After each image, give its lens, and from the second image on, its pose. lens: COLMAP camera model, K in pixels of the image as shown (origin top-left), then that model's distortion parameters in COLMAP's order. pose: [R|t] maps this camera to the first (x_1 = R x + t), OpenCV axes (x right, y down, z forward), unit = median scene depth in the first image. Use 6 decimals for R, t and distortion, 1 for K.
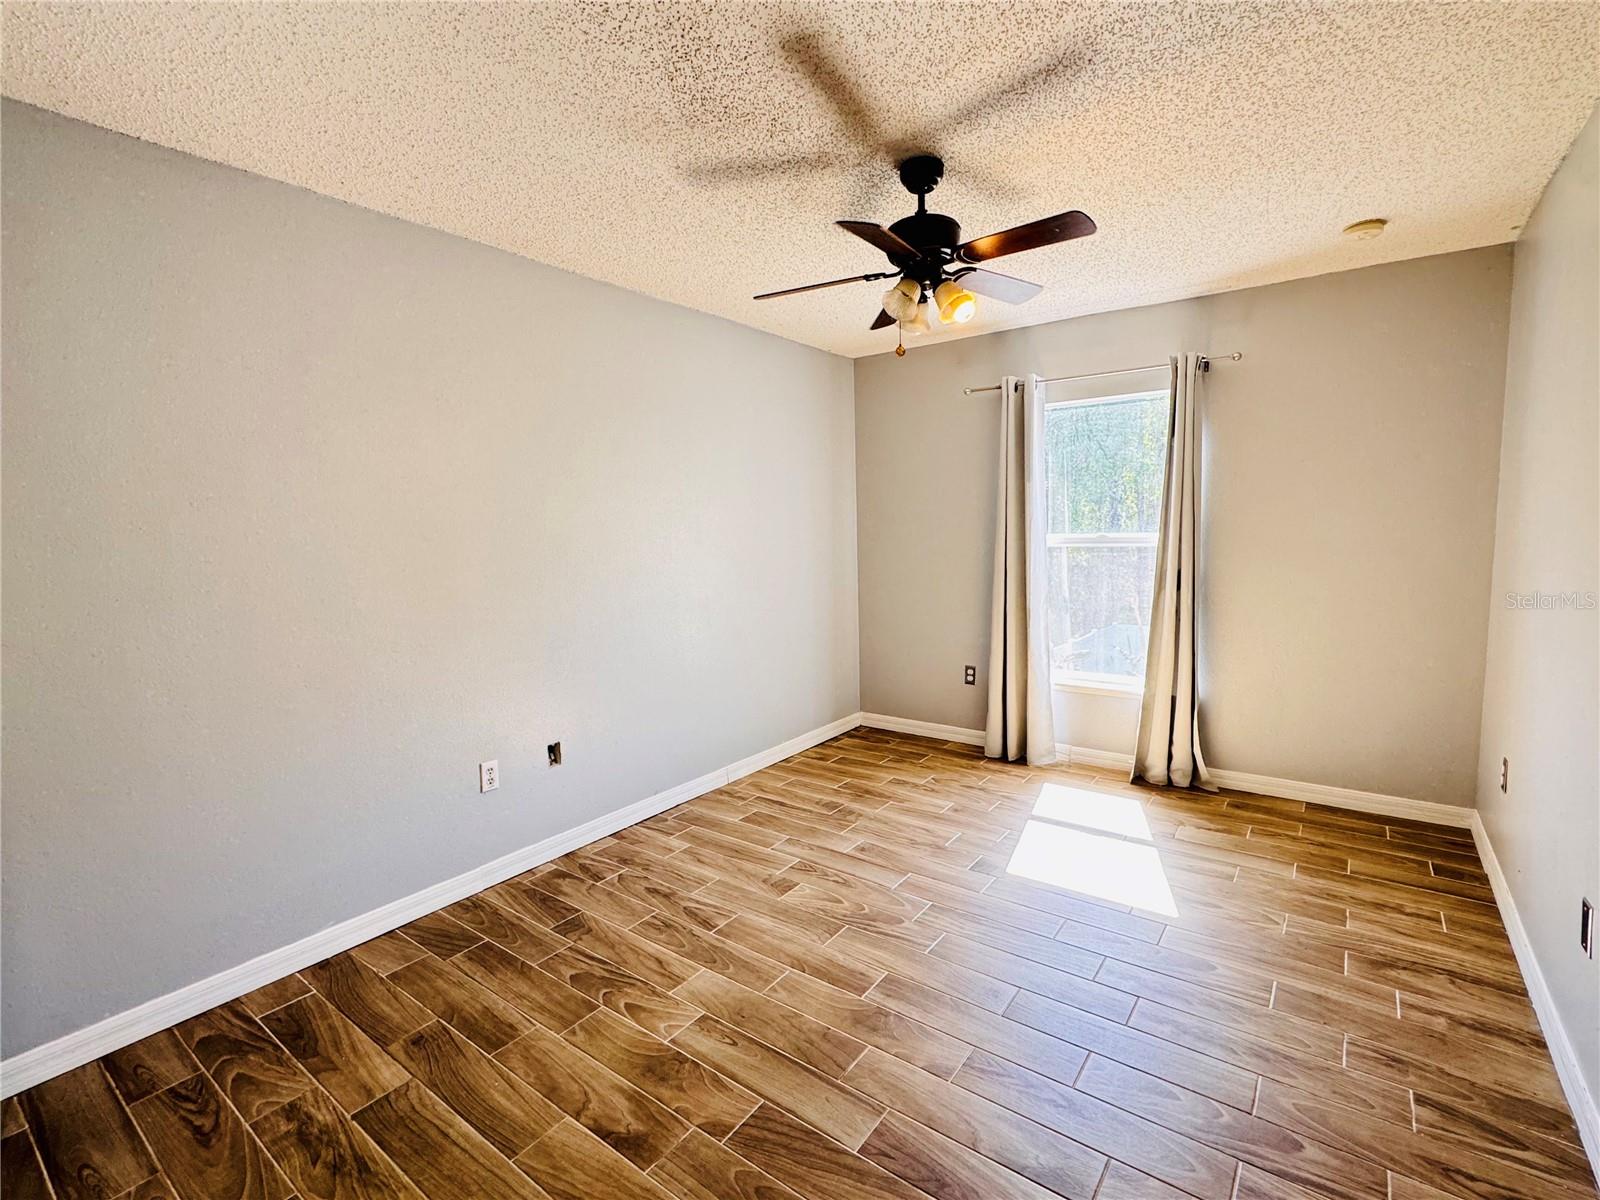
lens RADIAL K [[744.4, 0, 792.8], [0, 744.4, 603.7], [0, 0, 1]] dist [-0.001160, 0.000298]
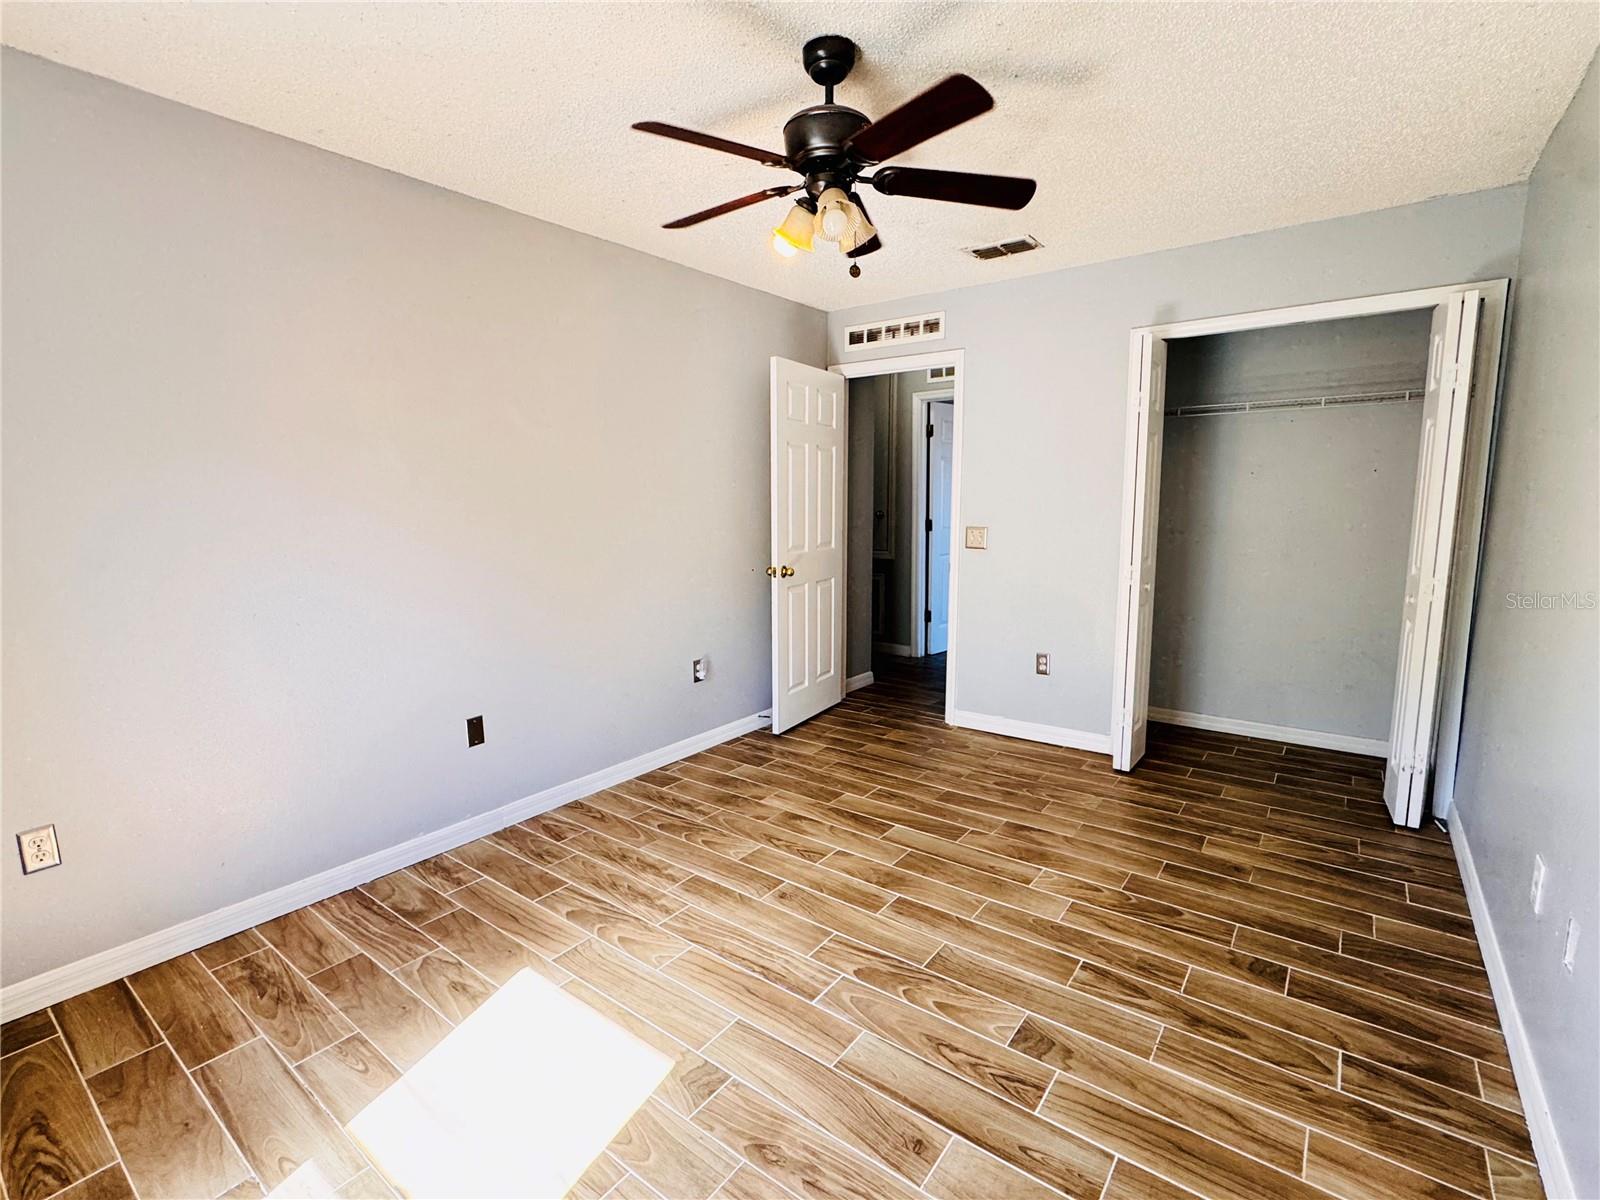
lens RADIAL K [[744.4, 0, 792.8], [0, 744.4, 603.7], [0, 0, 1]] dist [-0.001160, 0.000298]
pose [[-0.999420, 0.033384, 0.006768, 0.214400], [0.034017, 0.967760, 0.249567, -0.185440], [0.001781, 0.249652, -0.968334, 1.836364]]
